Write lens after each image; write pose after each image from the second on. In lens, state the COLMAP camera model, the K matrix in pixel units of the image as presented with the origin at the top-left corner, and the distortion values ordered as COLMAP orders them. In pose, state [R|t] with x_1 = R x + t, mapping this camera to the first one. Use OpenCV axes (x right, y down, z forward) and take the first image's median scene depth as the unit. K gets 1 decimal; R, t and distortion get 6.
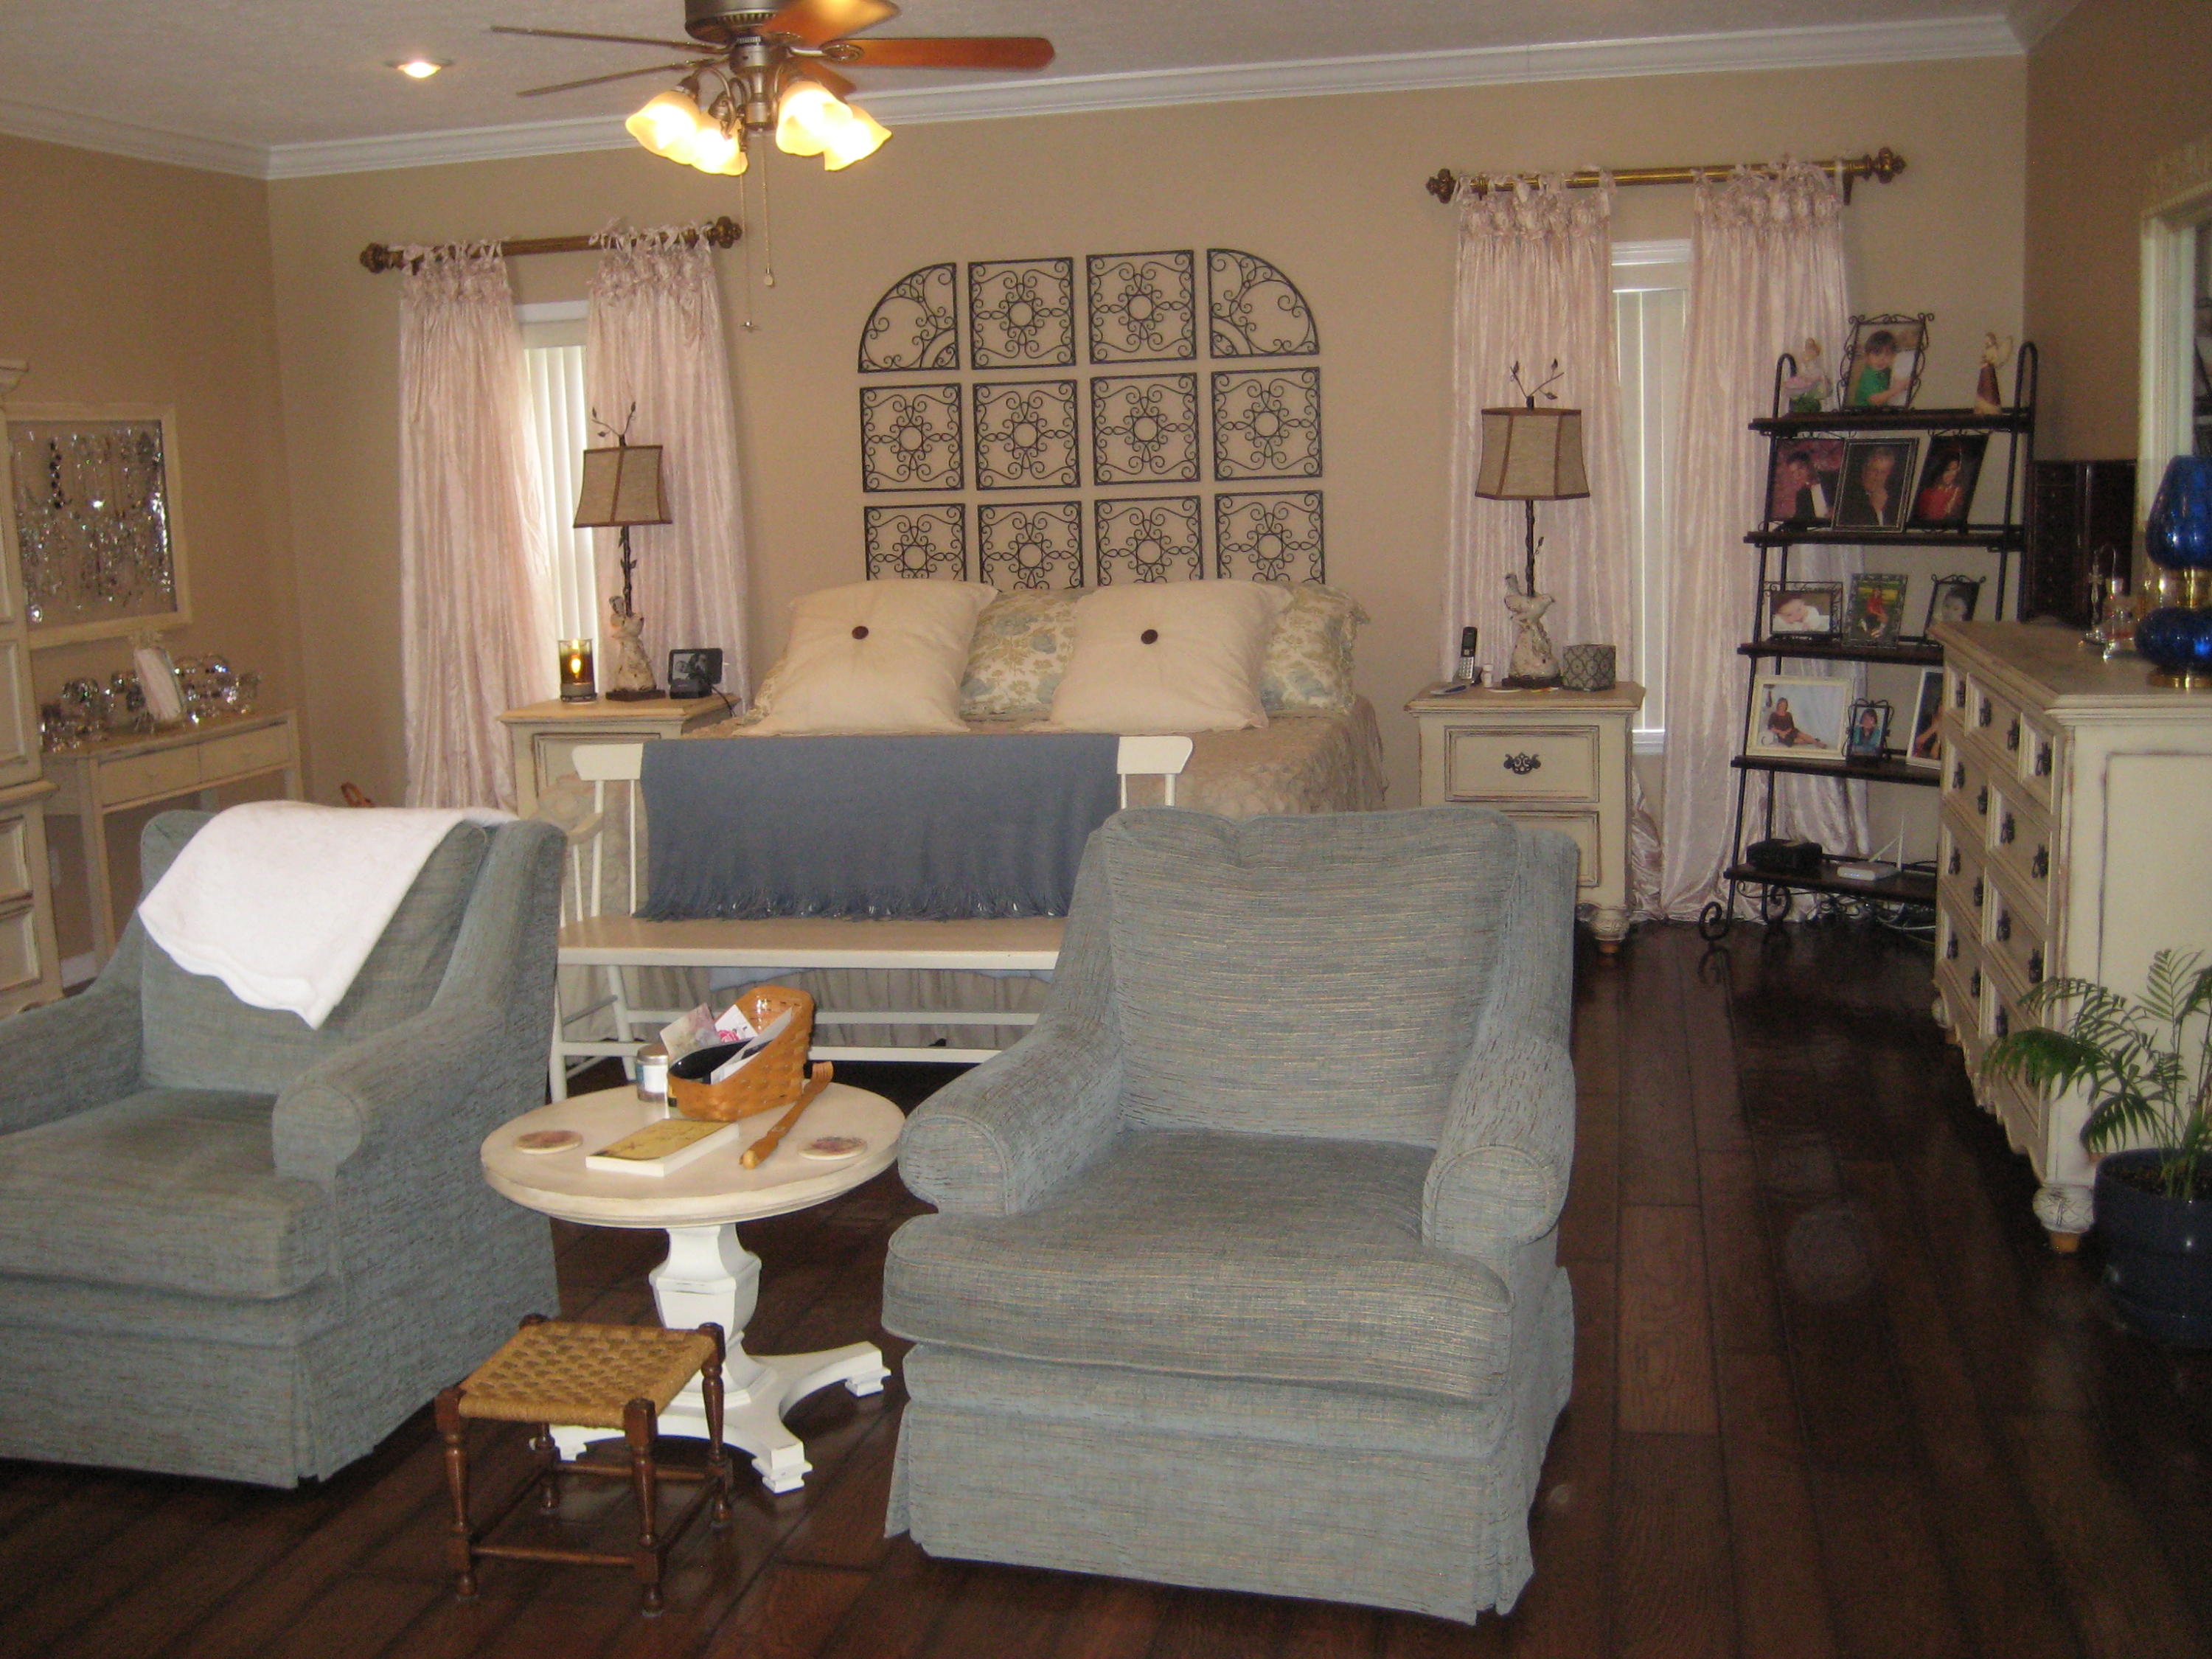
lens RADIAL K [[2297.3, 0, 1092.4], [0, 2297.3, 805.6], [0, 0, 1]] dist [-0.148957, 0.180763]
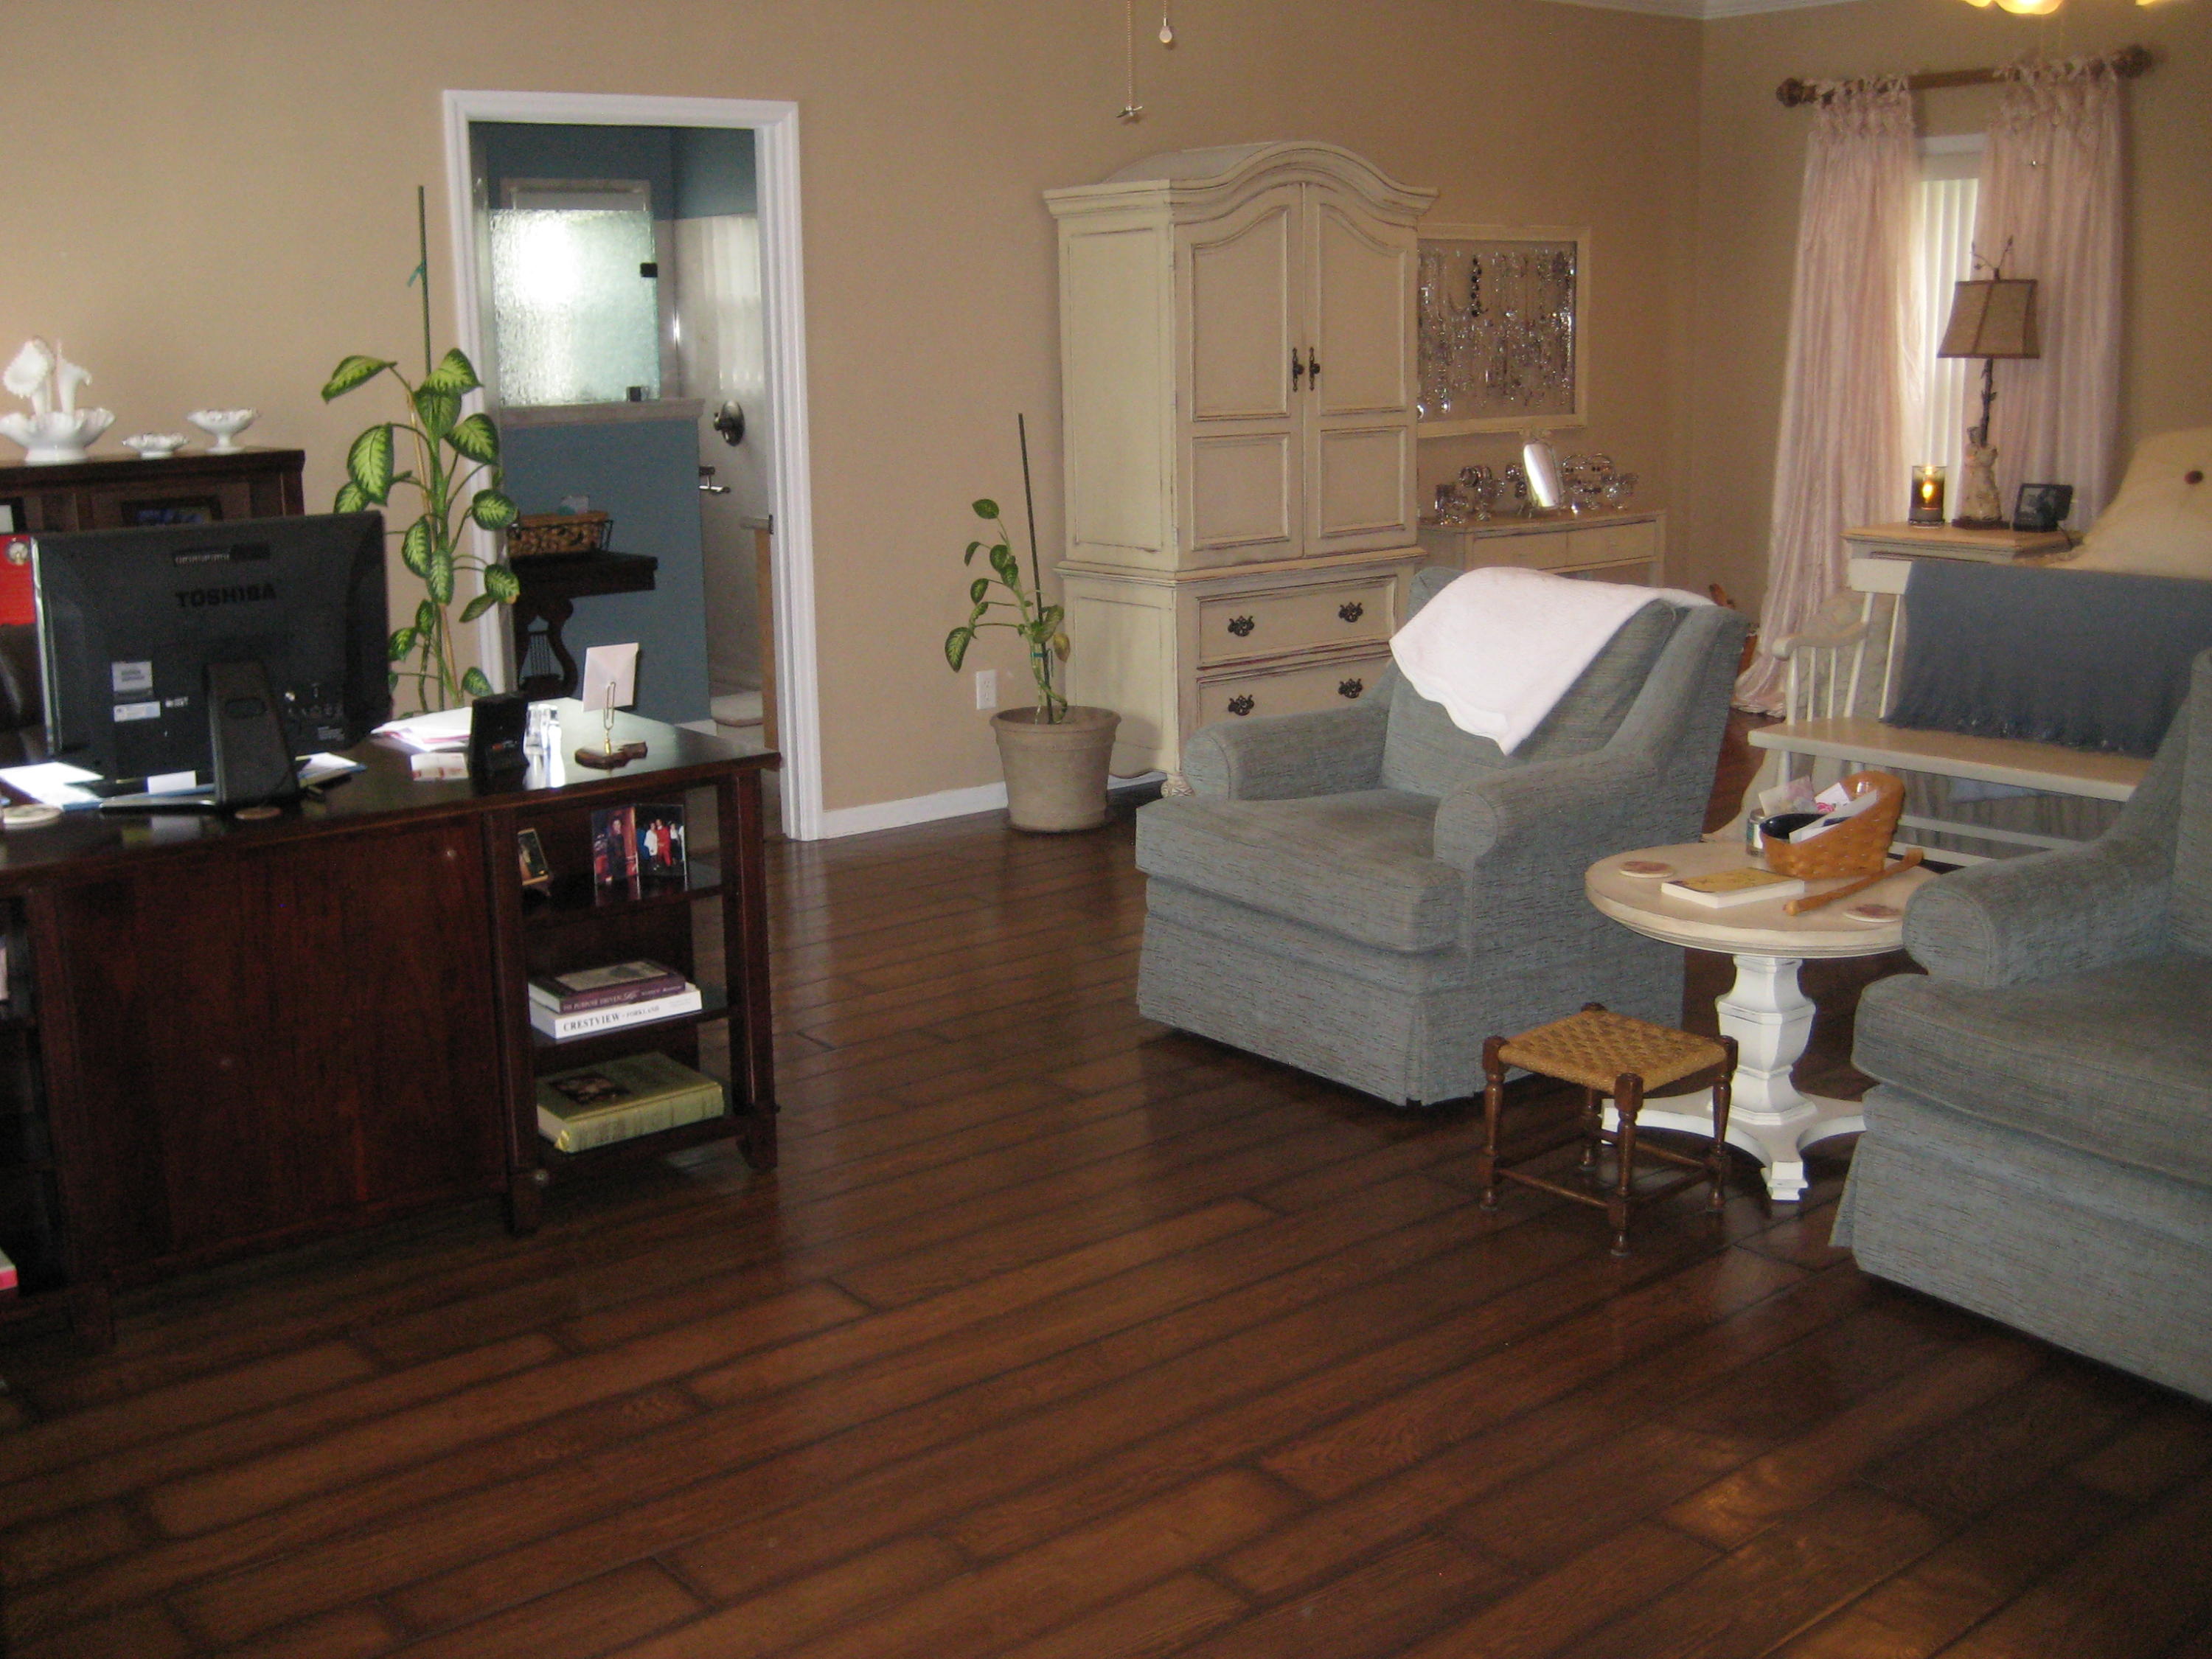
lens RADIAL K [[2297.3, 0, 1092.4], [0, 2297.3, 805.6], [0, 0, 1]] dist [-0.148957, 0.180763]
pose [[0.790388, 0.149718, -0.594029, 0.109727], [-0.104429, 0.988412, 0.110169, 0.007234], [0.603640, -0.025042, 0.796864, -0.053965]]
